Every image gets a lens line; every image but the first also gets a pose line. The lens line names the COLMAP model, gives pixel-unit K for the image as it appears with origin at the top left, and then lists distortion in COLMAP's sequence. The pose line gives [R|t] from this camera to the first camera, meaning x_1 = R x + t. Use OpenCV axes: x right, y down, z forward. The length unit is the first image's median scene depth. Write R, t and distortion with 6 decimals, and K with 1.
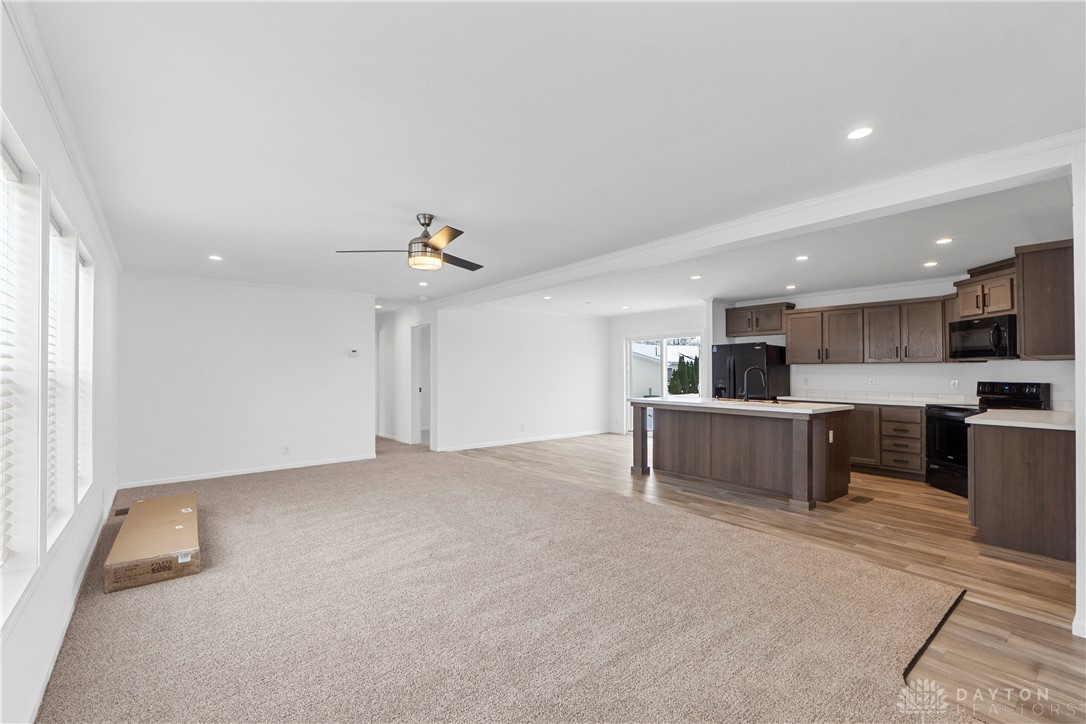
lens RADIAL K [[468.5, 0, 543.3], [0, 468.5, 366.4], [0, 0, 1]] dist [-0.001650, 0.000113]
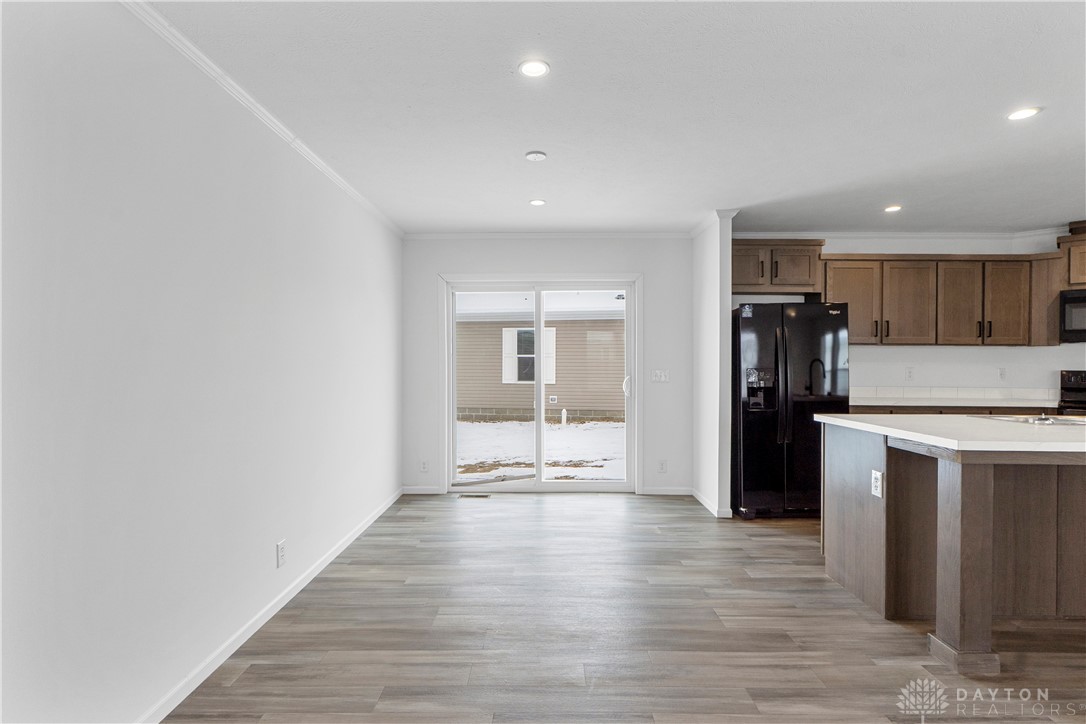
lens RADIAL K [[534.6, 0, 541.7], [0, 534.6, 362.9], [0, 0, 1]] dist [-0.002864, -0.000087]
pose [[0.646851, -0.002532, 0.762612, -0.282643], [-0.012306, 0.999830, 0.013757, 0.017190], [-0.762517, -0.018284, 0.646710, 1.042924]]
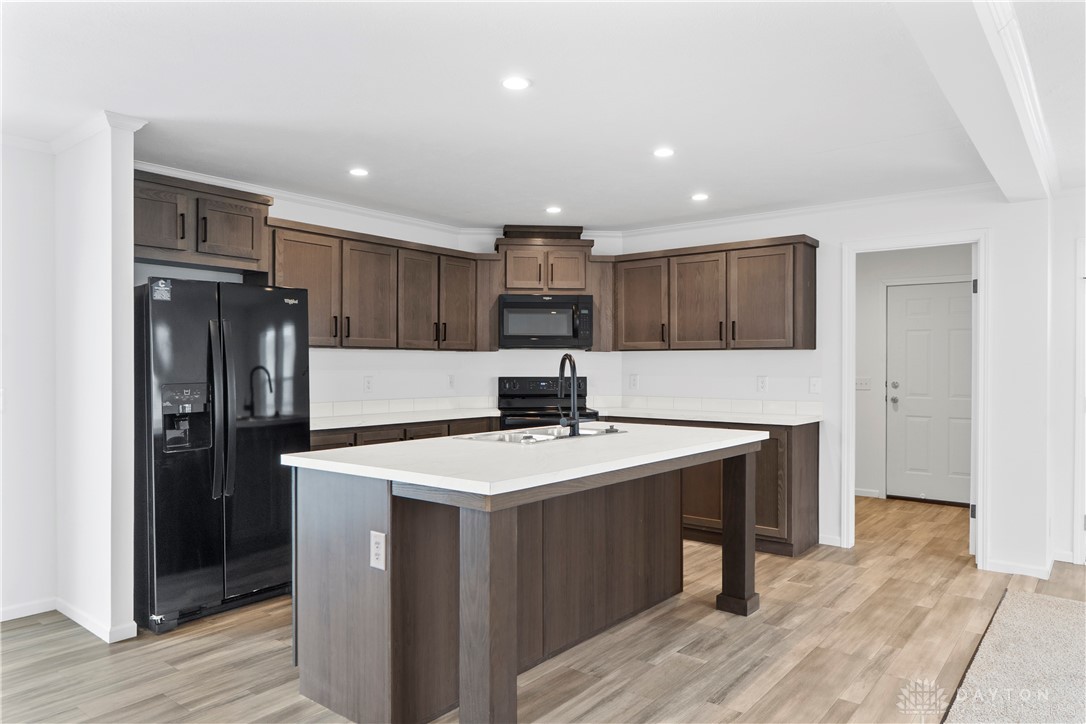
lens RADIAL K [[702.7, 0, 537.4], [0, 702.7, 363.6], [0, 0, 1]] dist [-0.002188, 0.001241]
pose [[-0.189955, -0.001210, 0.981792, -0.174950], [-0.012726, 0.999918, -0.001230, 0.010865], [-0.981710, -0.012728, -0.189955, 1.107555]]
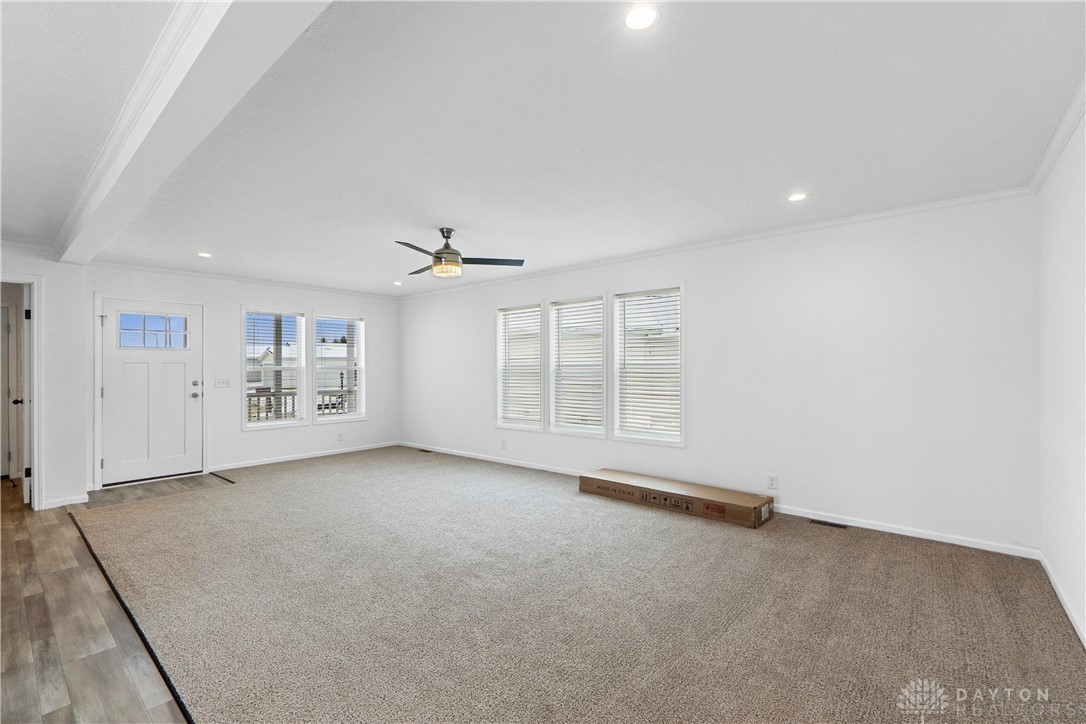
lens RADIAL K [[473.2, 0, 534.4], [0, 473.2, 364.7], [0, 0, 1]] dist [0.000510, -0.008730]
pose [[-0.986826, 0.008550, -0.161557, -0.170404], [0.011561, 0.999776, -0.017705, 0.020782], [0.161370, -0.019339, -0.986705, 1.352846]]
